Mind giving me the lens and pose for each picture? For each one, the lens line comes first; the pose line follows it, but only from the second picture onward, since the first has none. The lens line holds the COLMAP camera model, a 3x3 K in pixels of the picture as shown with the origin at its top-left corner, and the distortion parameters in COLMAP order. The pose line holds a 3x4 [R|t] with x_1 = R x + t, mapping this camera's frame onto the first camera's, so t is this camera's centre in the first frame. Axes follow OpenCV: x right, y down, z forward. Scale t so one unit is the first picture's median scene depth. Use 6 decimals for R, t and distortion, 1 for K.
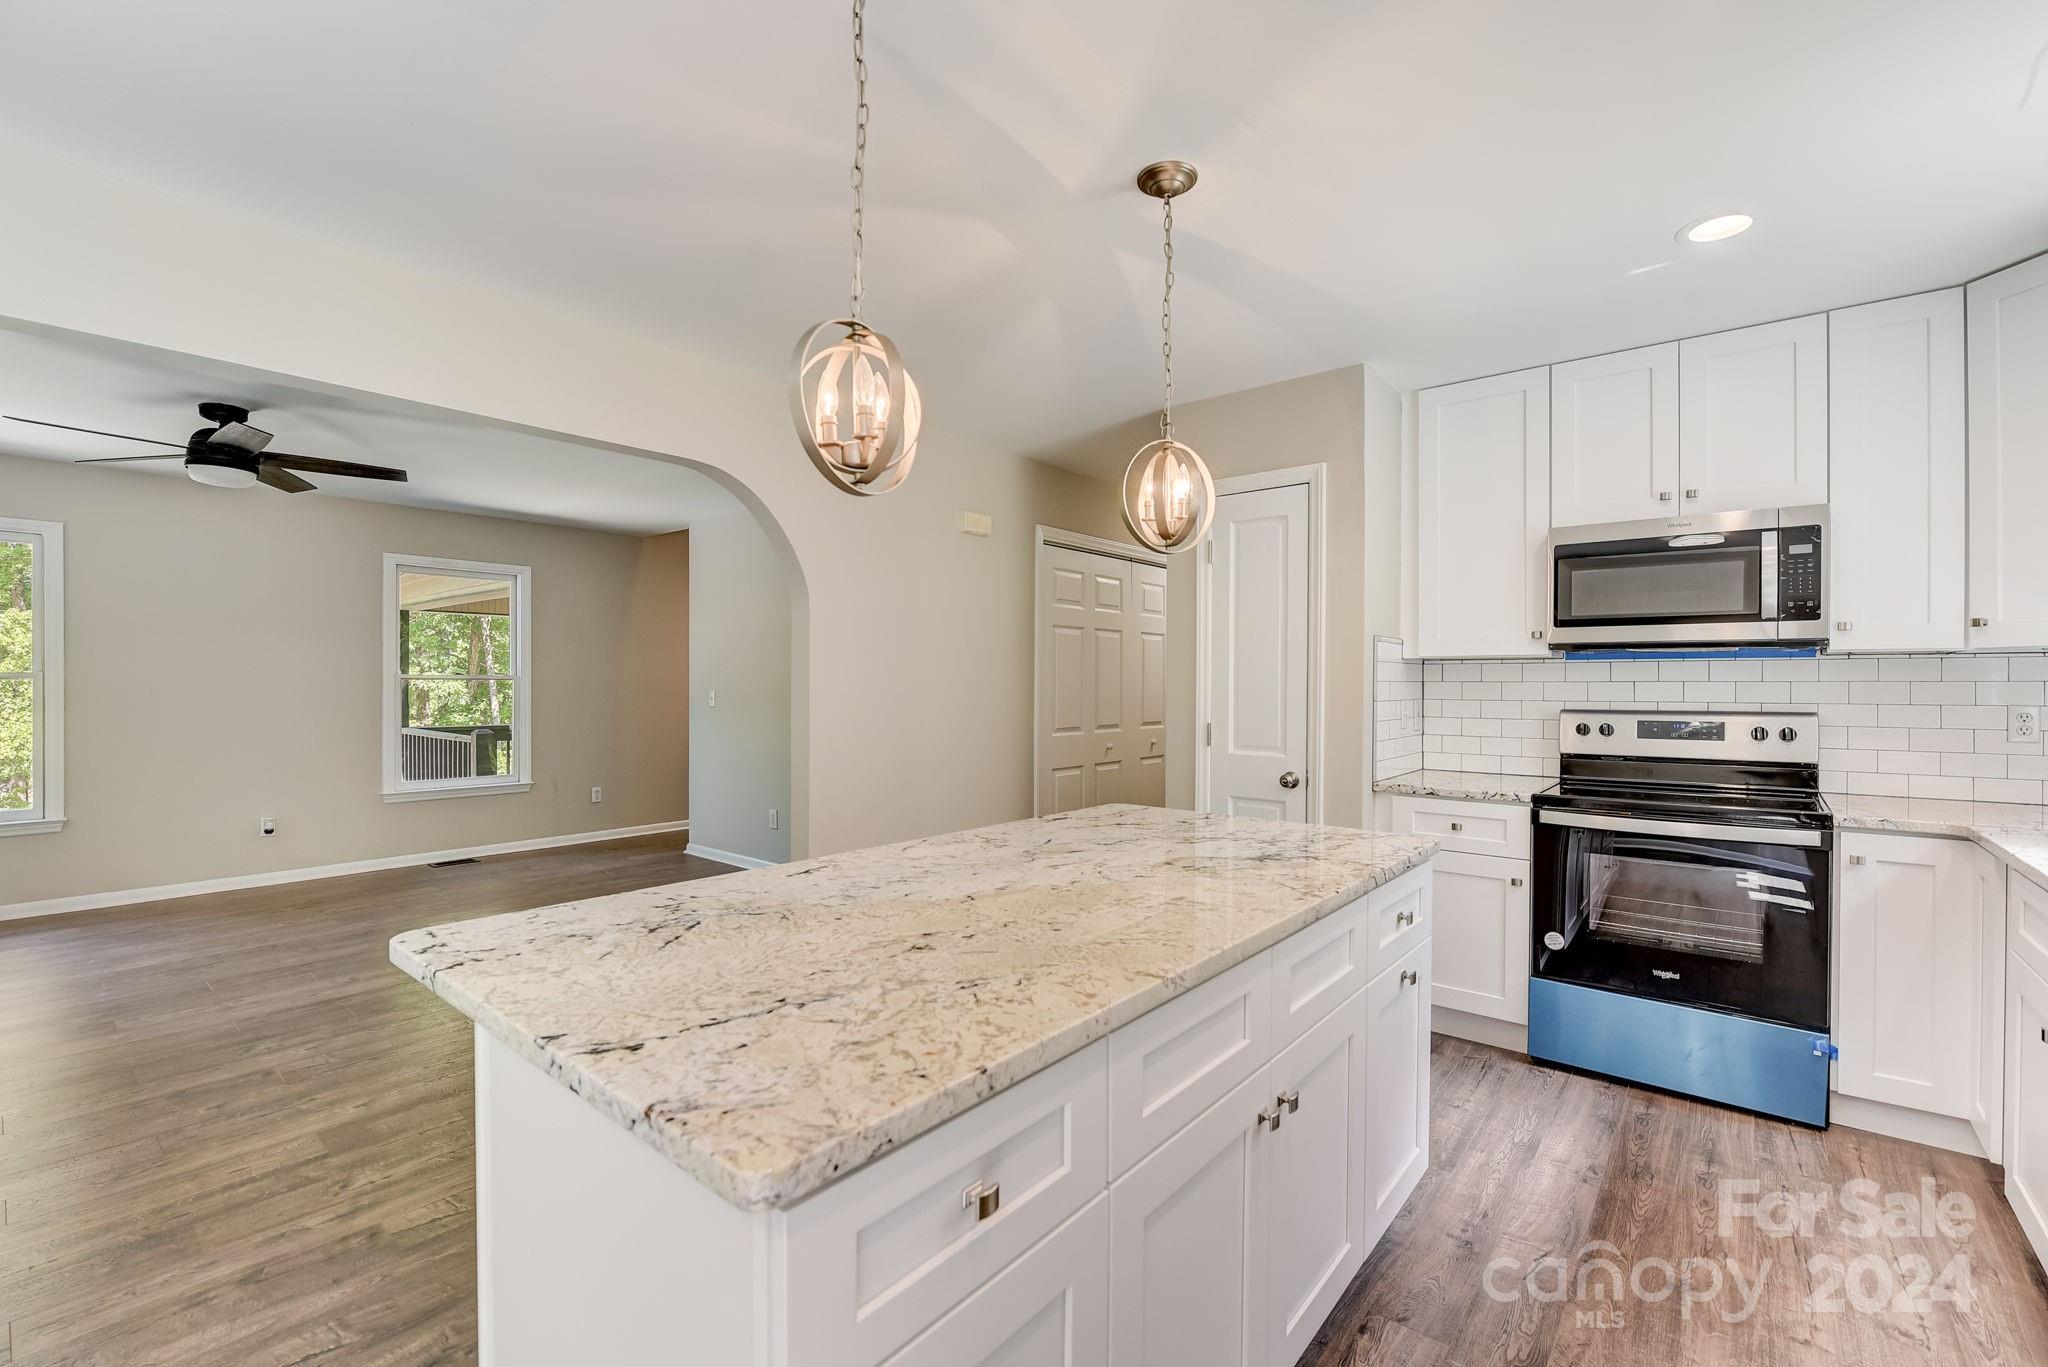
lens RADIAL K [[877.2, 0, 1018.3], [0, 877.2, 685.4], [0, 0, 1]] dist [-0.016372, -0.001475]
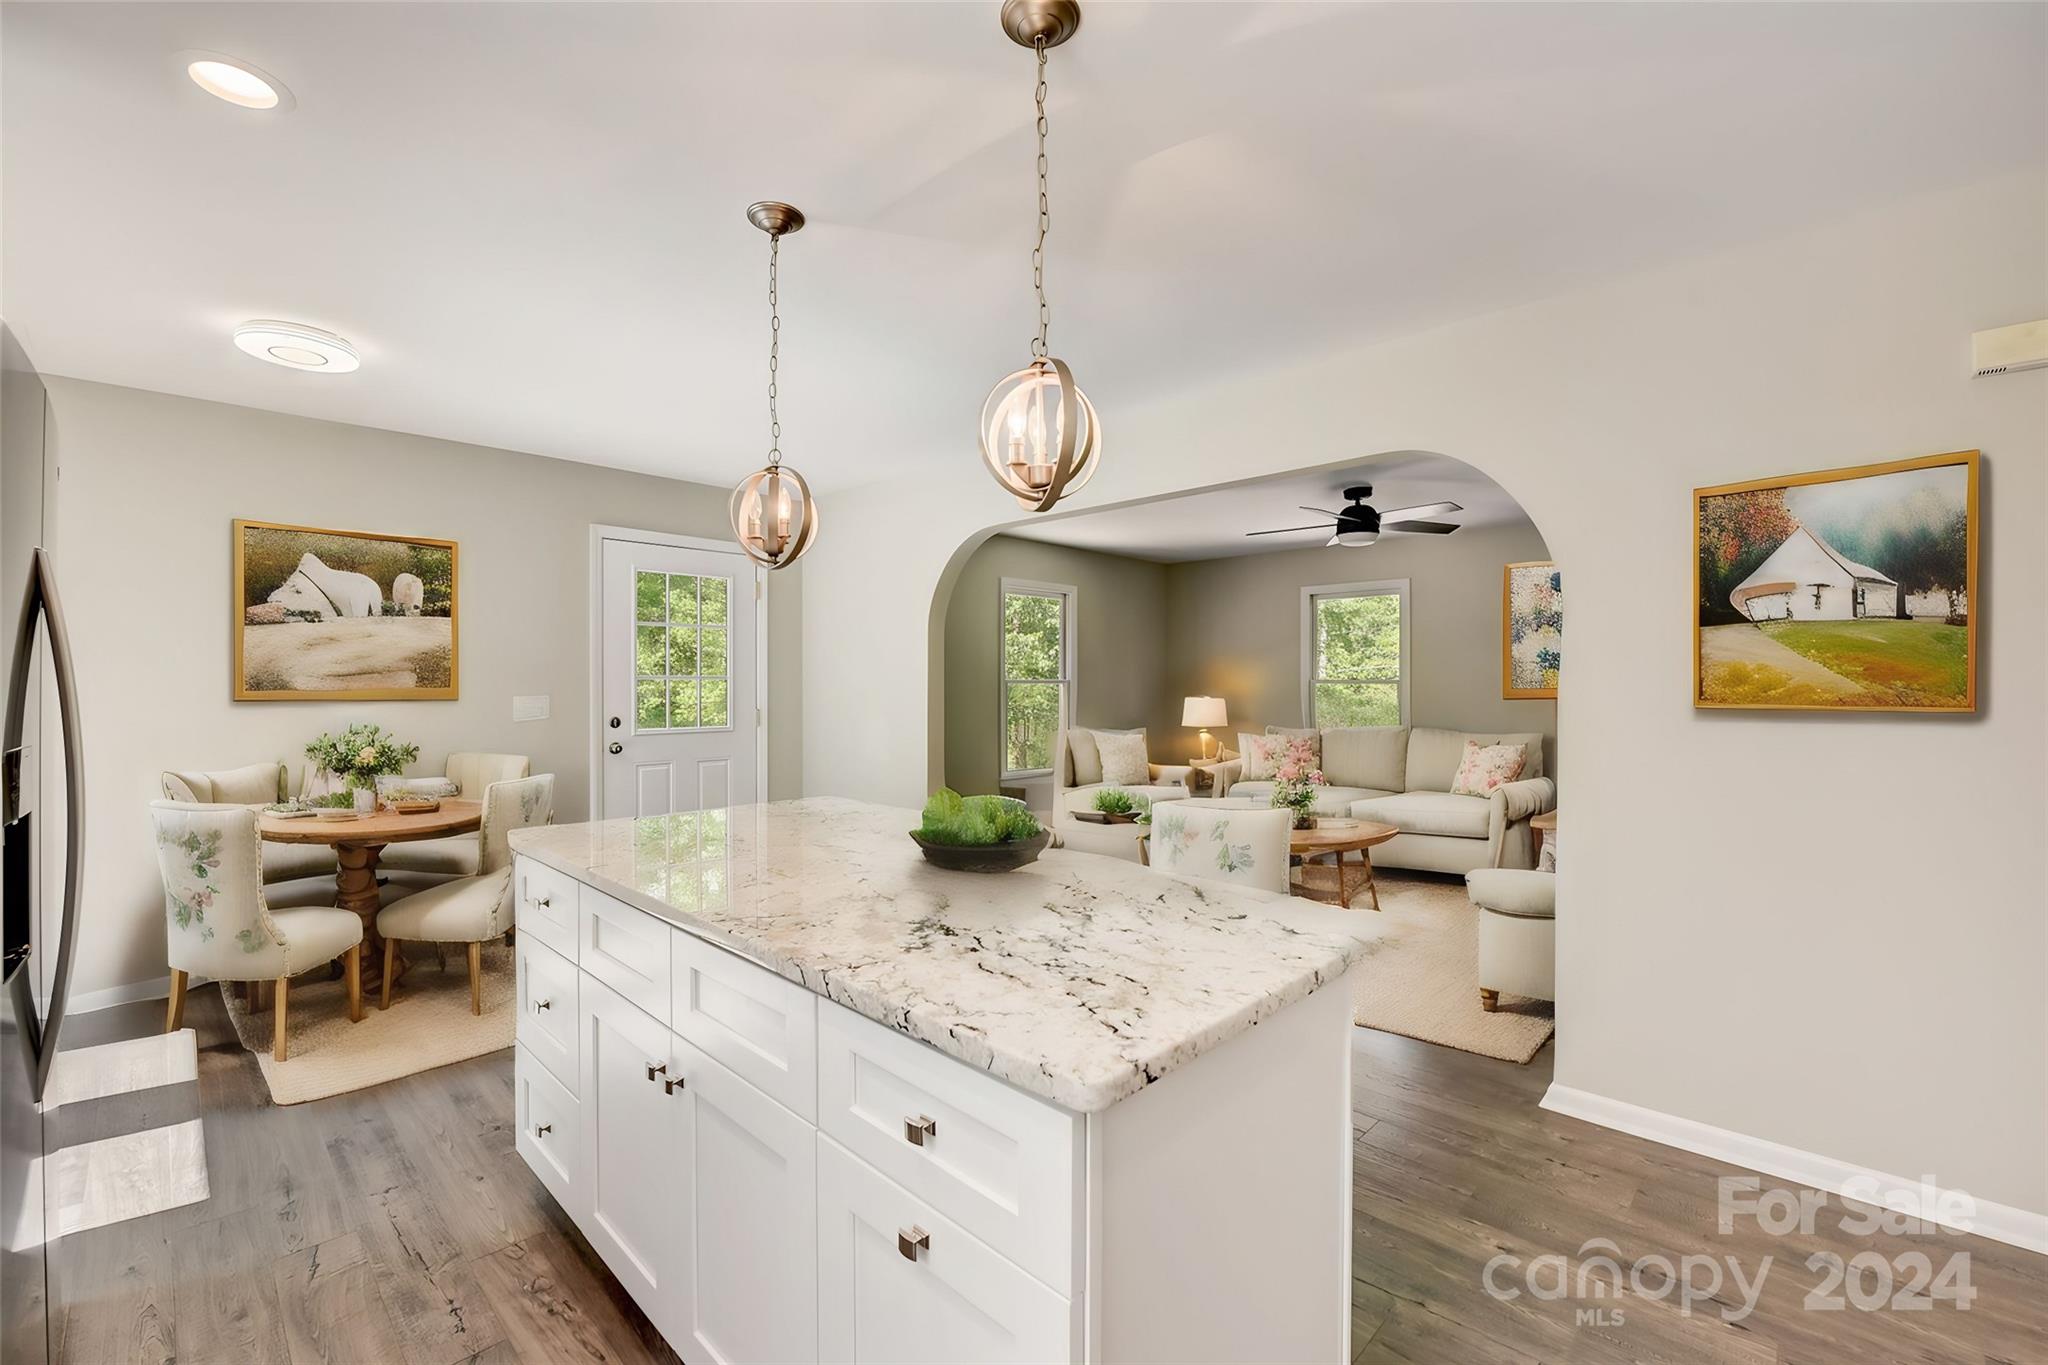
lens RADIAL K [[848.9, 0, 1024.0], [0, 848.9, 682.5], [0, 0, 1]] dist [-0.016341, -0.000056]
pose [[-0.079541, -0.004395, -0.996822, 0.626928], [-0.003864, 0.999984, -0.004101, 0.000176], [0.996824, 0.003525, -0.079556, 0.730714]]
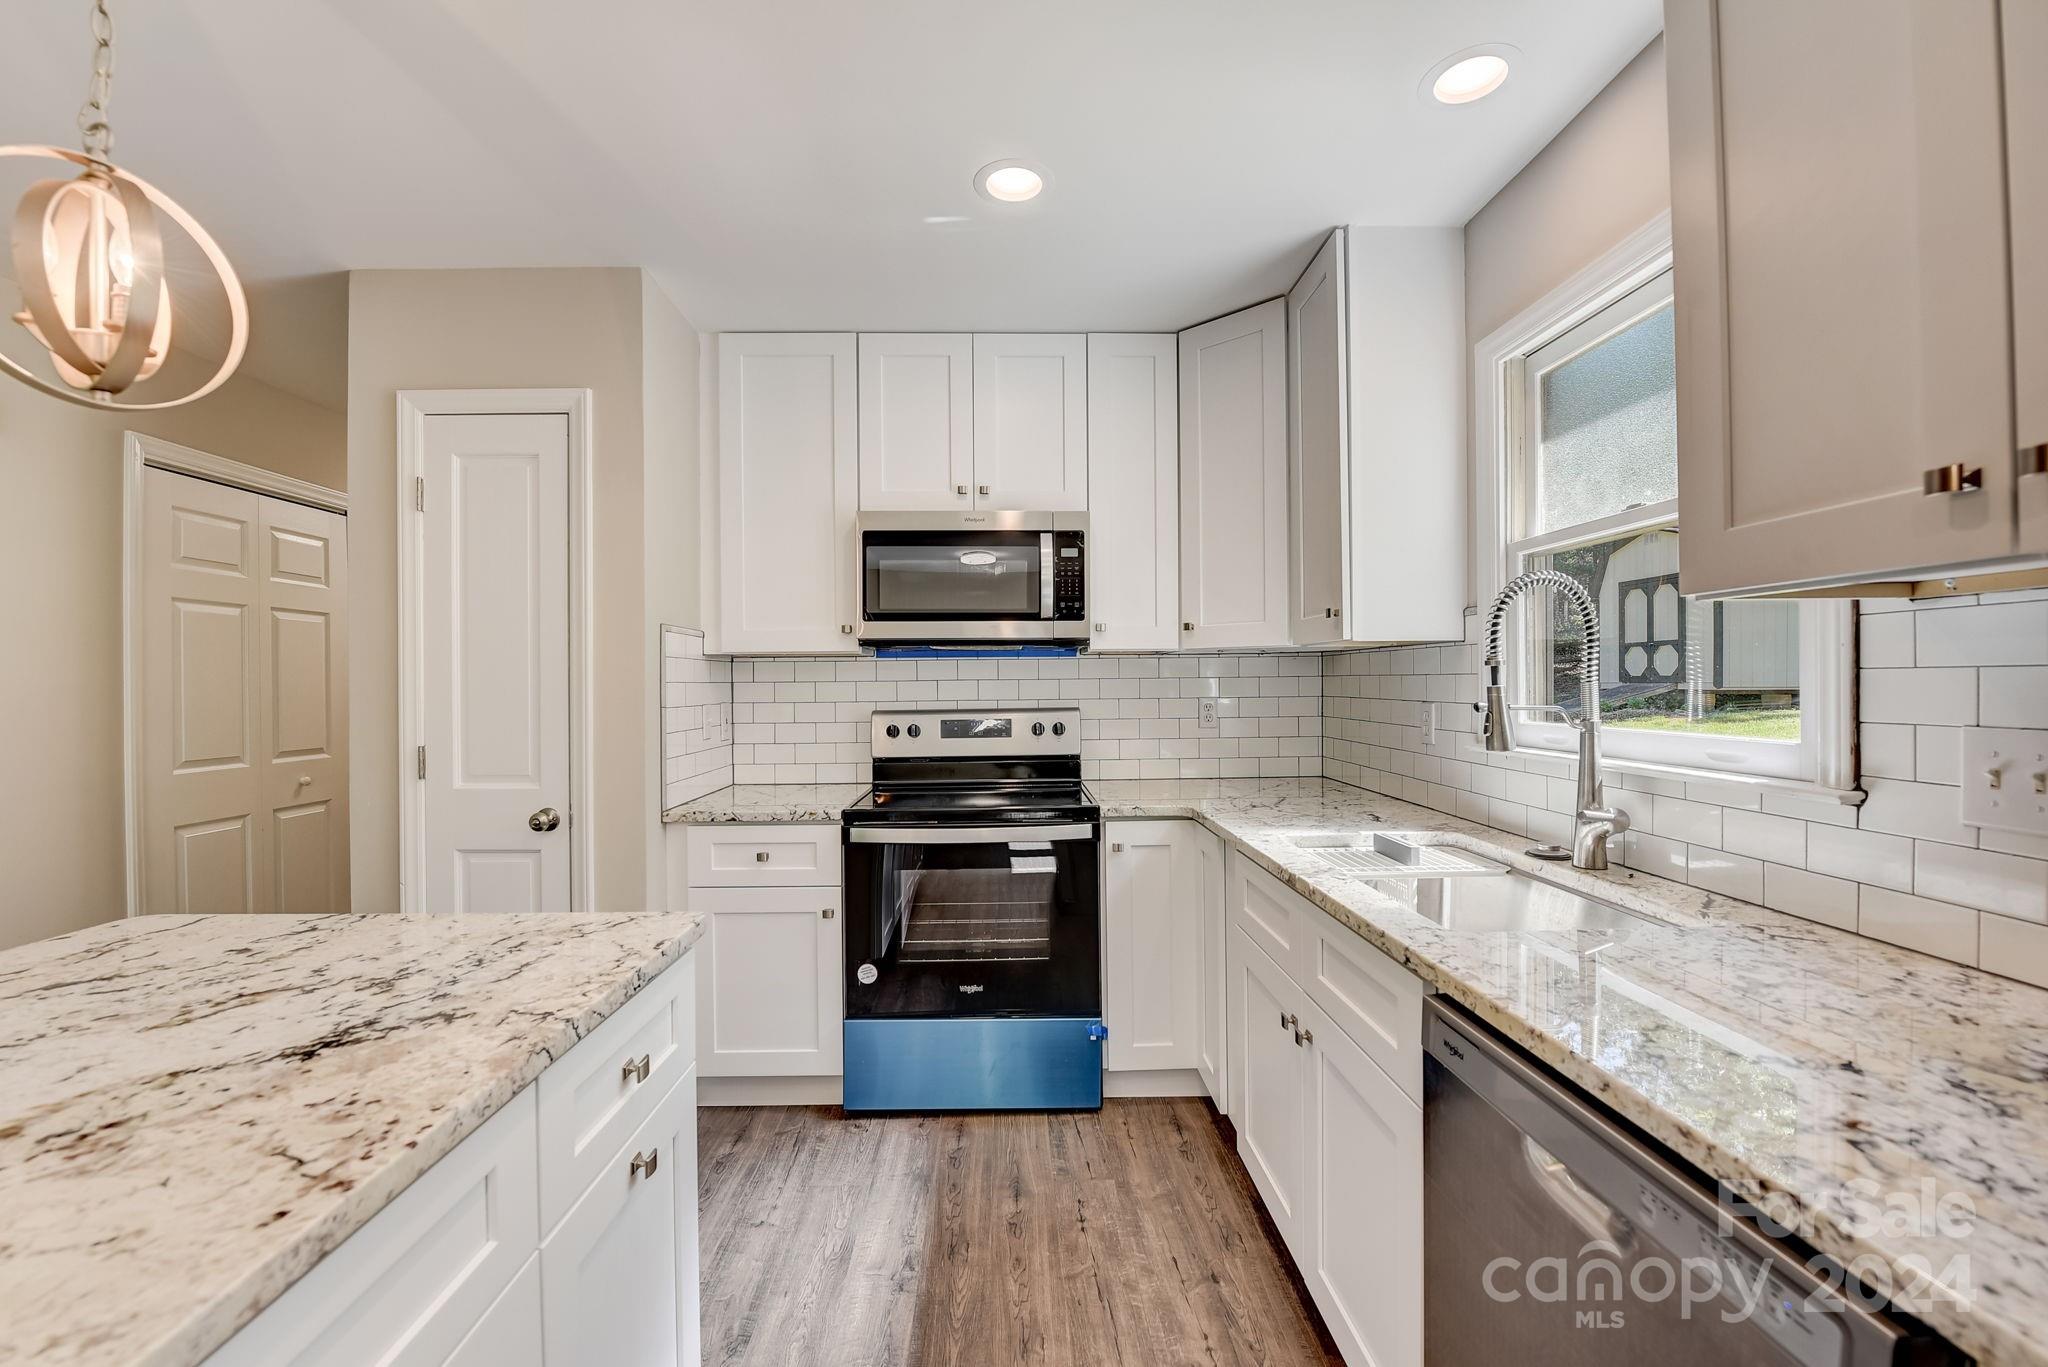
lens RADIAL K [[848.9, 0, 1024.0], [0, 848.9, 683.5], [0, 0, 1]] dist [-0.016341, -0.000056]
pose [[0.751143, -0.009849, 0.660066, 0.168374], [0.012544, 0.999921, 0.000645, -0.000233], [-0.660020, 0.007795, 0.751207, 0.243335]]
